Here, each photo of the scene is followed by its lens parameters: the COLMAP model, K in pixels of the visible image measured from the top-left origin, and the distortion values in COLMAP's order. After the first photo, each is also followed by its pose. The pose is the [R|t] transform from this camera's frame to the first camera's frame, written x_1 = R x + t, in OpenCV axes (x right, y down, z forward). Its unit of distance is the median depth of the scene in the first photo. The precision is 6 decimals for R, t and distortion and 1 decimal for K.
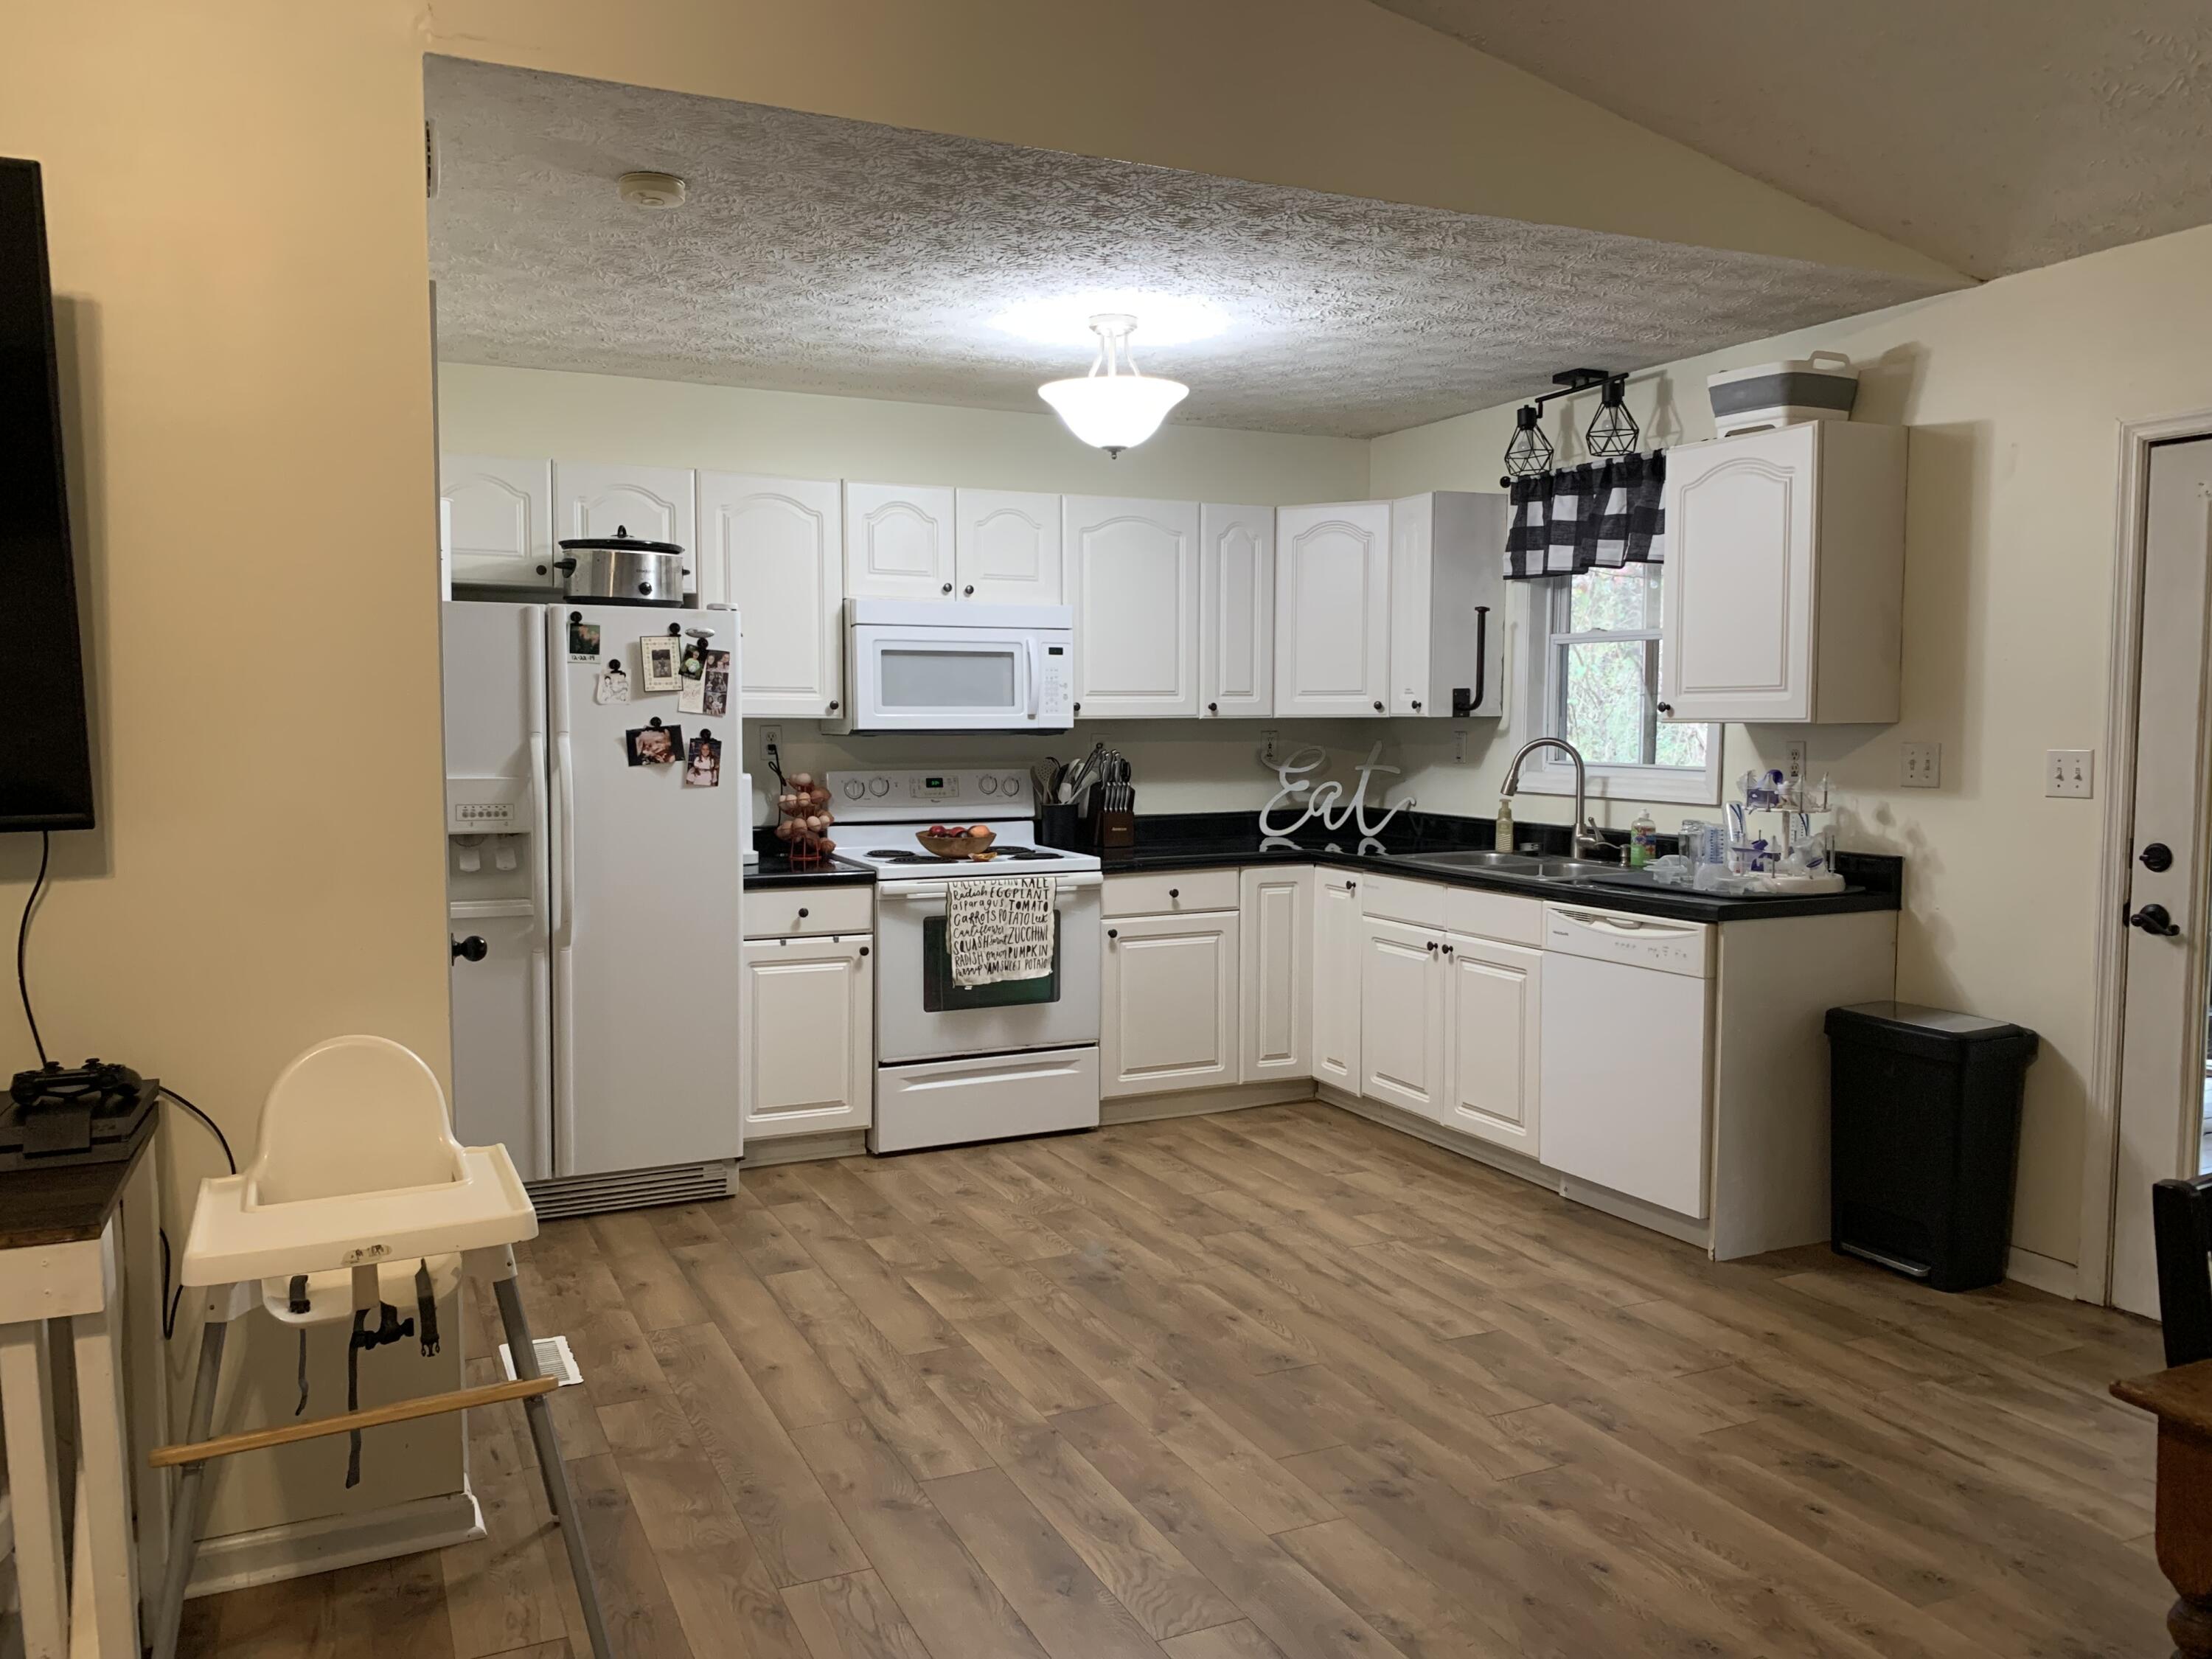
lens RADIAL K [[1661.3, 0, 1097.1], [0, 1661.3, 829.3], [0, 0, 1]] dist [0.138373, -0.409806]
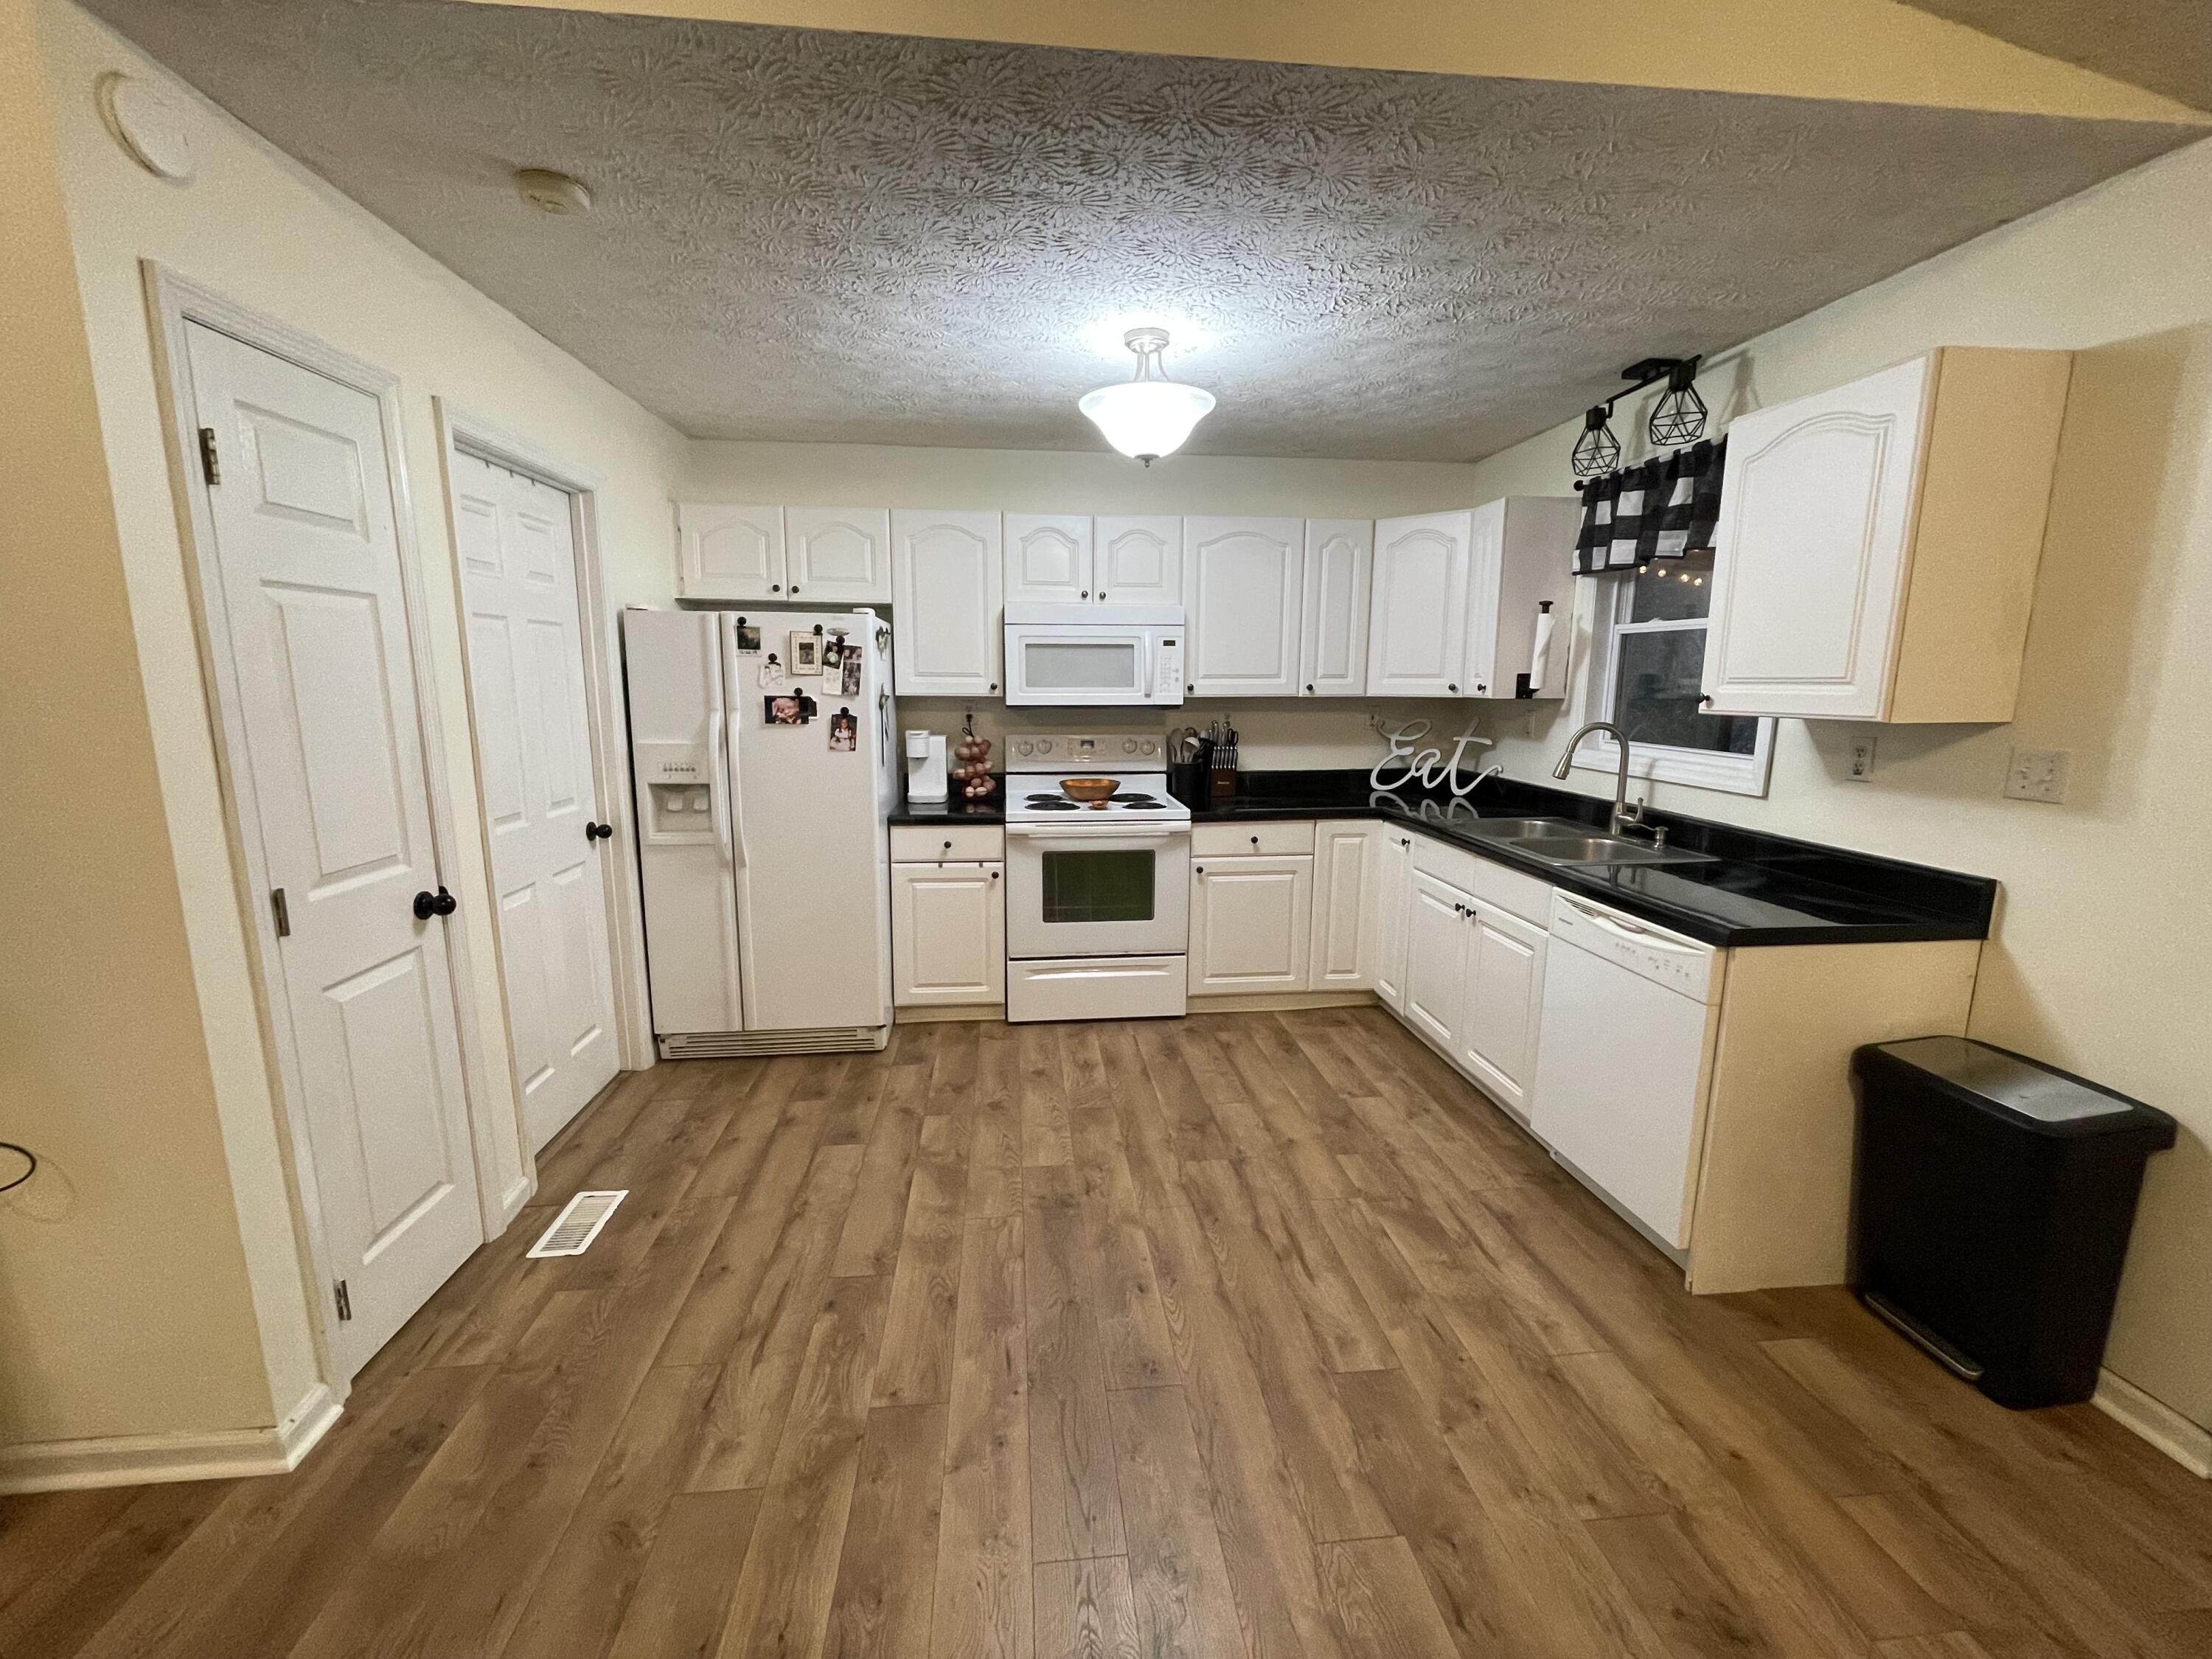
lens RADIAL K [[891.0, 0, 1098.9], [0, 891.0, 825.0], [0, 0, 1]] dist [0.002287, -0.010441]
pose [[0.945328, 0.056329, -0.321220, 0.166396], [-0.026253, 0.994918, 0.097207, -0.038177], [0.325063, -0.083459, 0.942002, 0.373479]]
